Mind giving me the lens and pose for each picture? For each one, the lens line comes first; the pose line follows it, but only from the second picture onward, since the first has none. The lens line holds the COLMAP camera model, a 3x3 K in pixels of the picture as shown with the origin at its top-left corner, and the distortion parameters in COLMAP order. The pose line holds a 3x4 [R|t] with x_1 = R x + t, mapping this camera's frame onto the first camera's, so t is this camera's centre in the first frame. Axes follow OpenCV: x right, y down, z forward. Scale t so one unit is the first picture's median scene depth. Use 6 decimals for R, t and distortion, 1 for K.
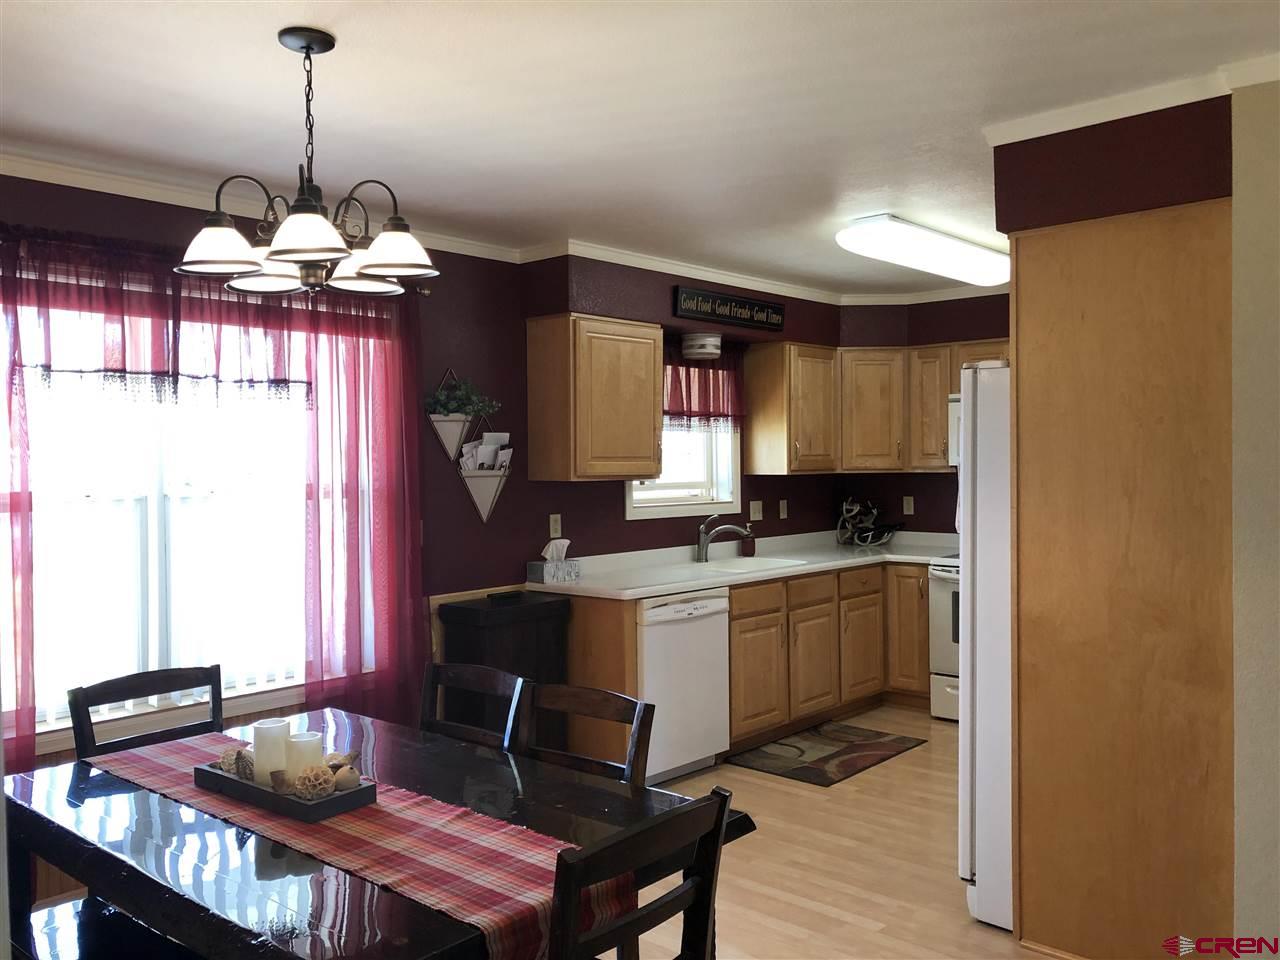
lens RADIAL K [[1035.0, 0, 640.0], [0, 1035.0, 480.0], [0, 0, 1]] dist [0.096382, -0.002506]
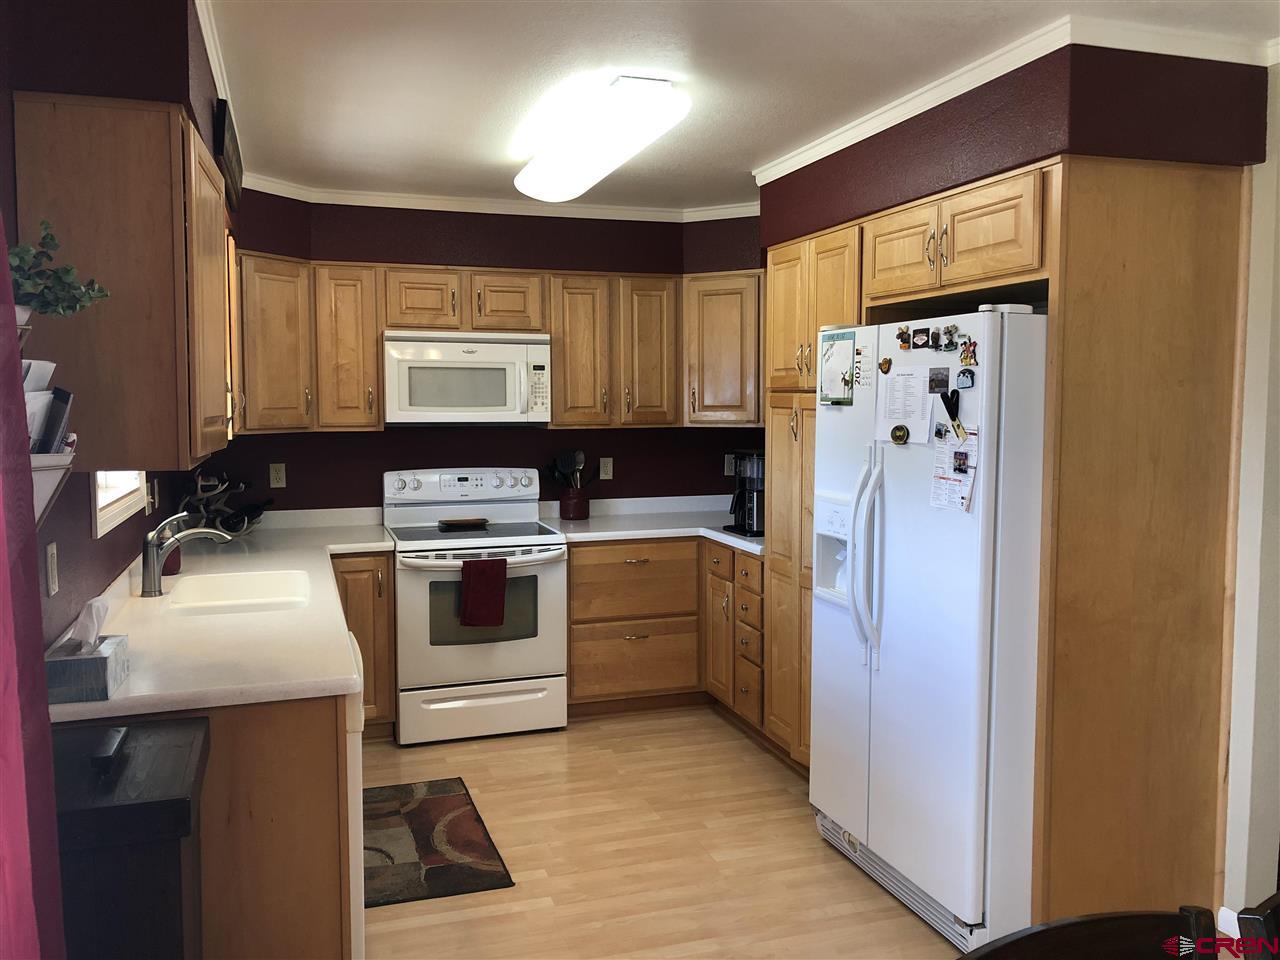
lens RADIAL K [[1035.0, 0, 640.0], [0, 1035.0, 480.0], [0, 0, 1]] dist [0.096382, -0.002506]
pose [[0.494129, -0.057615, 0.867477, -0.386072], [0.012680, 0.998173, 0.059073, -0.019669], [-0.869296, -0.018190, 0.493957, 0.598561]]
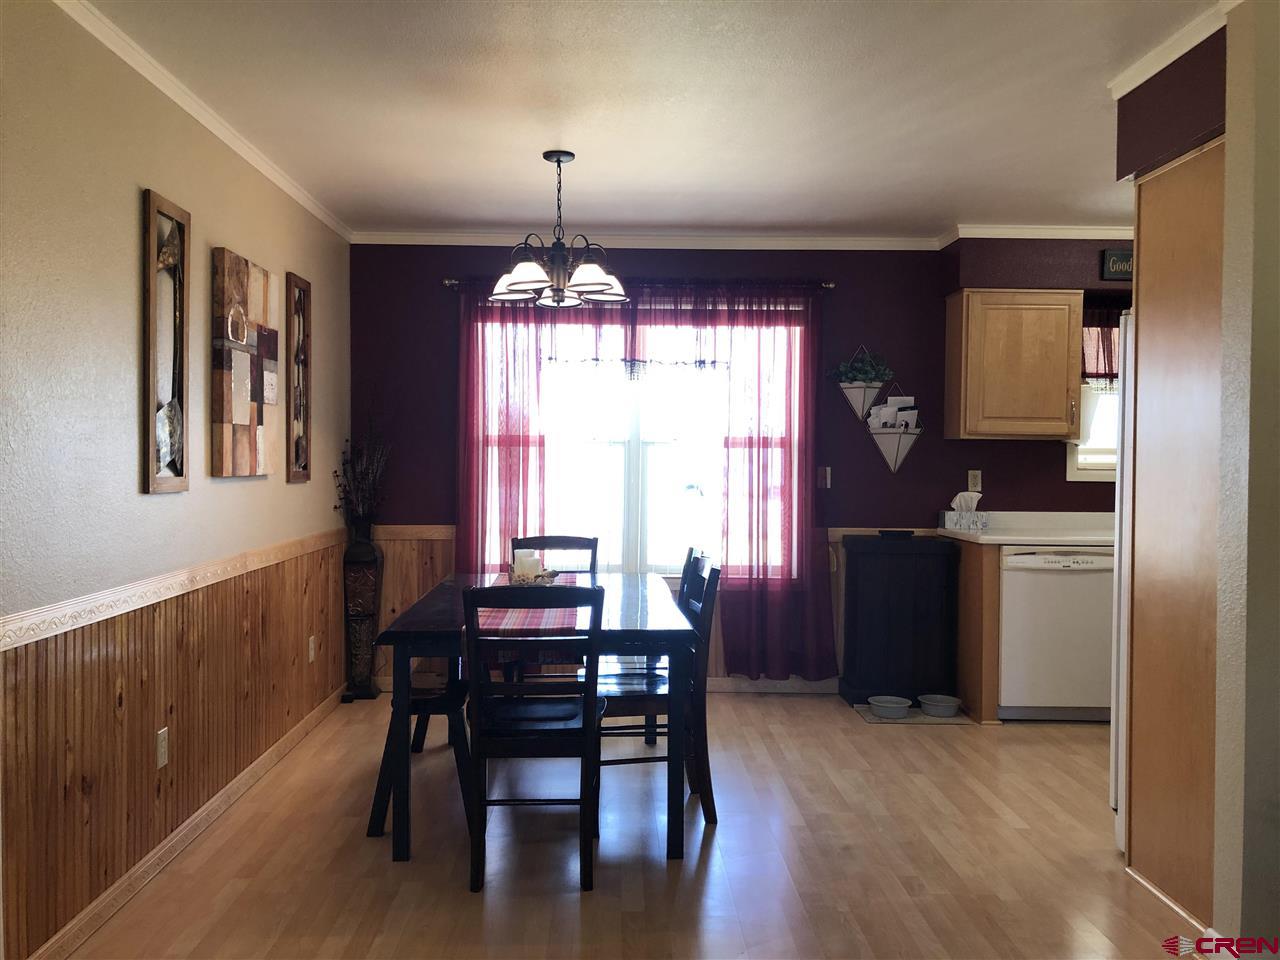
lens RADIAL K [[1020.8, 0, 640.0], [0, 1020.8, 480.0], [0, 0, 1]] dist [-0.010106, -0.003377]
pose [[0.680420, 0.028328, -0.732274, 0.518822], [-0.028792, 0.999514, 0.011913, 0.044329], [0.732256, 0.012978, 0.680906, -0.009411]]
